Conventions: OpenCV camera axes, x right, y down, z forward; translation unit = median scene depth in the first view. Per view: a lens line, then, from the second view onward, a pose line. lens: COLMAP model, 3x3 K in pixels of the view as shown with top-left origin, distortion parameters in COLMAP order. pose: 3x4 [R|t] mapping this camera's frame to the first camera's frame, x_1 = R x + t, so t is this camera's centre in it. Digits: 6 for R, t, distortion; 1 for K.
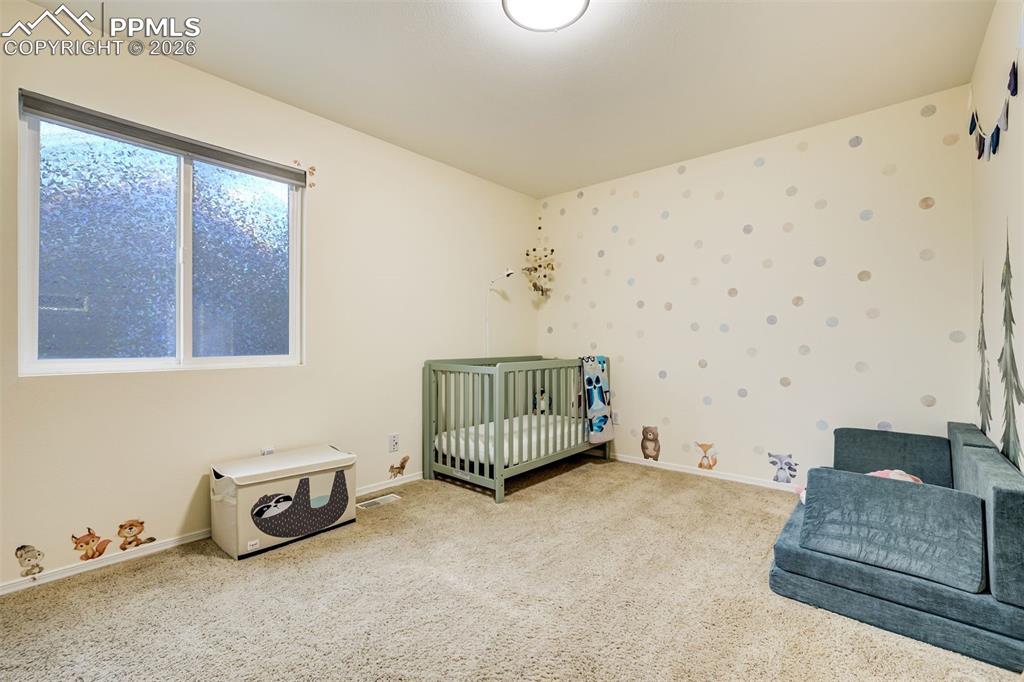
lens RADIAL K [[441.8, 0, 507.4], [0, 441.8, 339.9], [0, 0, 1]] dist [-0.025413, 0.003450]
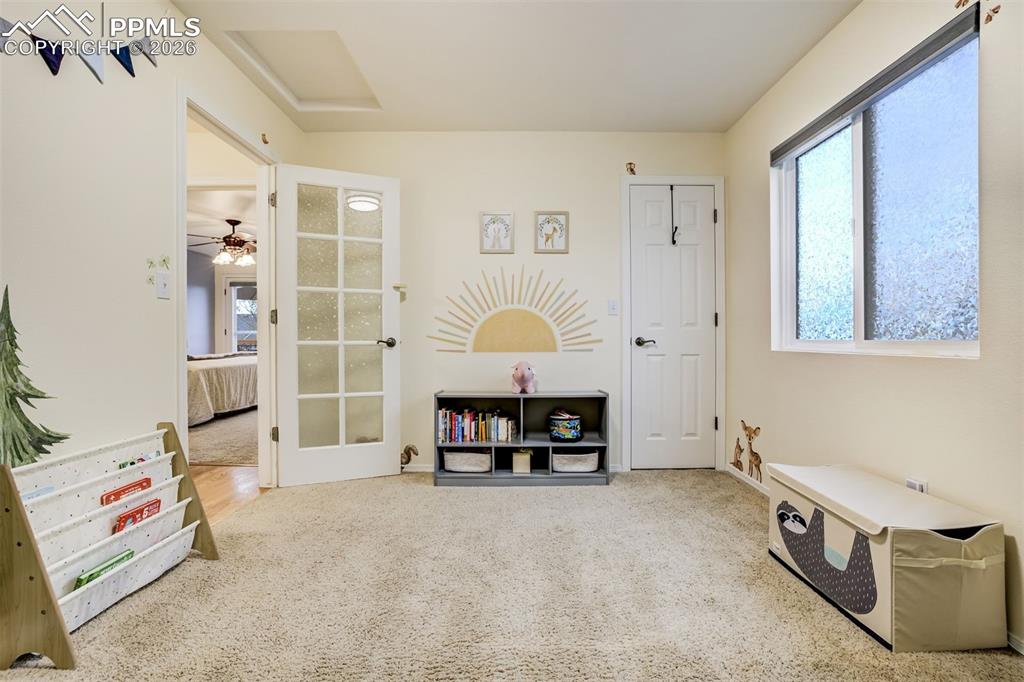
lens RADIAL K [[441.8, 0, 514.8], [0, 441.8, 341.3], [0, 0, 1]] dist [-0.025413, 0.003450]
pose [[-0.744967, 0.006060, -0.667074, 0.290589], [0.004362, 0.999982, 0.004212, 0.028165], [0.667088, 0.000228, -0.744979, 0.922958]]
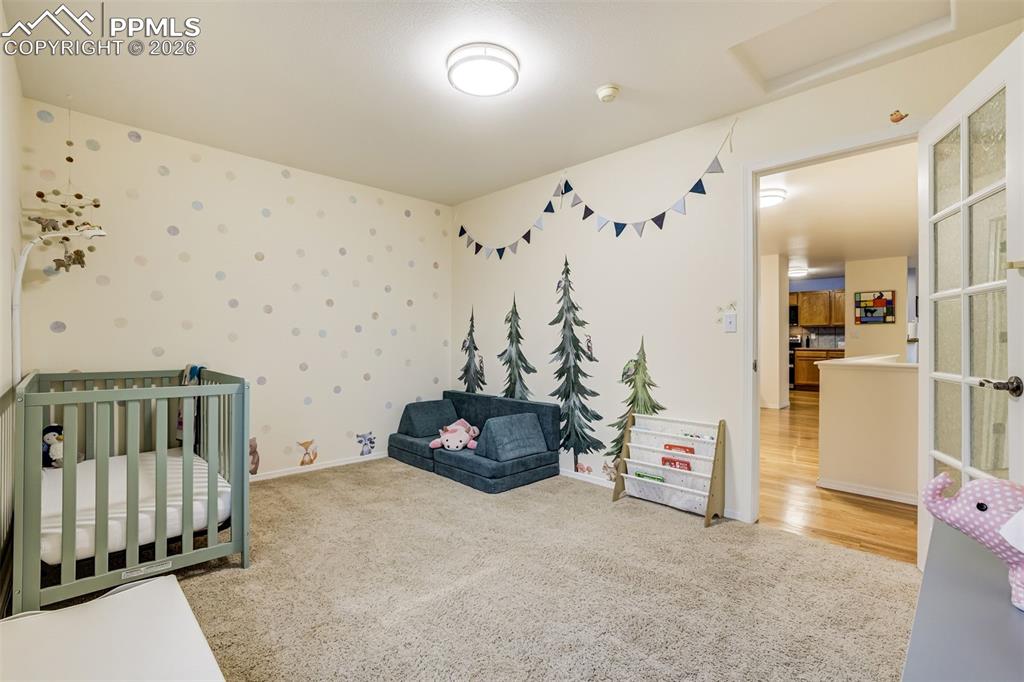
lens RADIAL K [[458.0, 0, 508.0], [0, 458.0, 343.3], [0, 0, 1]] dist [-0.000308, 0.000331]
pose [[0.094776, 0.003021, 0.995494, -0.711648], [-0.008470, 0.999962, -0.002228, -0.004704], [-0.995463, -0.008220, 0.094798, 0.473863]]
